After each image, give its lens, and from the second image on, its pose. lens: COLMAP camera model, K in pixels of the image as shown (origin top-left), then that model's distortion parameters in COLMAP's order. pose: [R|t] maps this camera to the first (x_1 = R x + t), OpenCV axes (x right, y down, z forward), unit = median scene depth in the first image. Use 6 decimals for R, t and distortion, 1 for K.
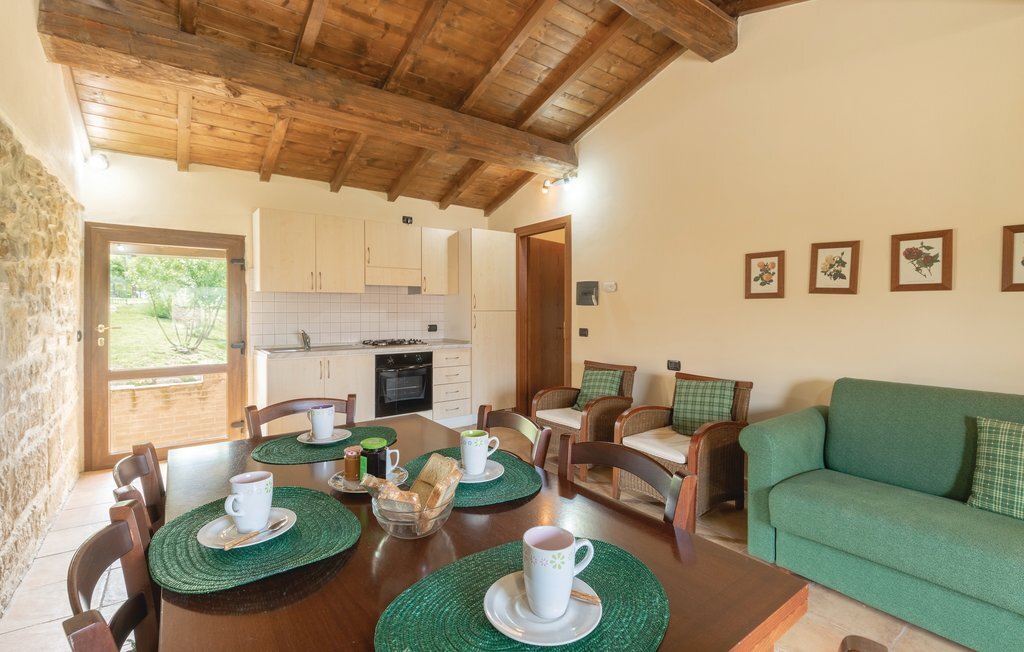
lens RADIAL K [[470.3, 0, 510.6], [0, 470.3, 315.6], [0, 0, 1]] dist [0.000556, -0.000063]
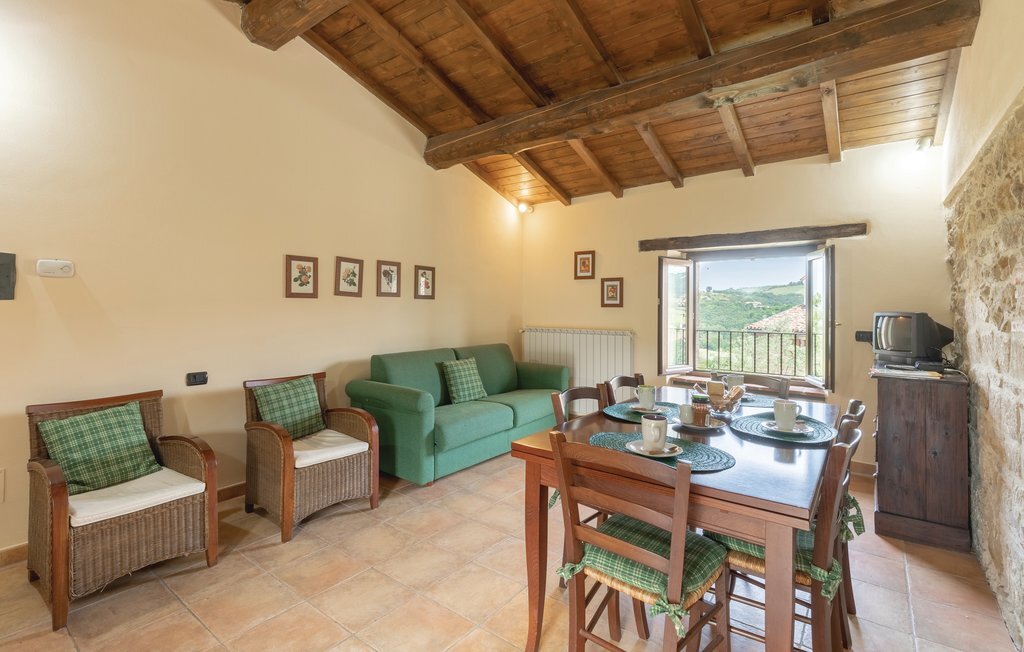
lens RADIAL K [[470.3, 0, 510.6], [0, 470.3, 315.6], [0, 0, 1]] dist [0.000556, -0.000063]
pose [[-0.287695, -0.019740, 0.957519, -0.673643], [0.007914, 0.999704, 0.022987, -0.017026], [-0.957689, 0.014191, -0.287454, 0.865650]]
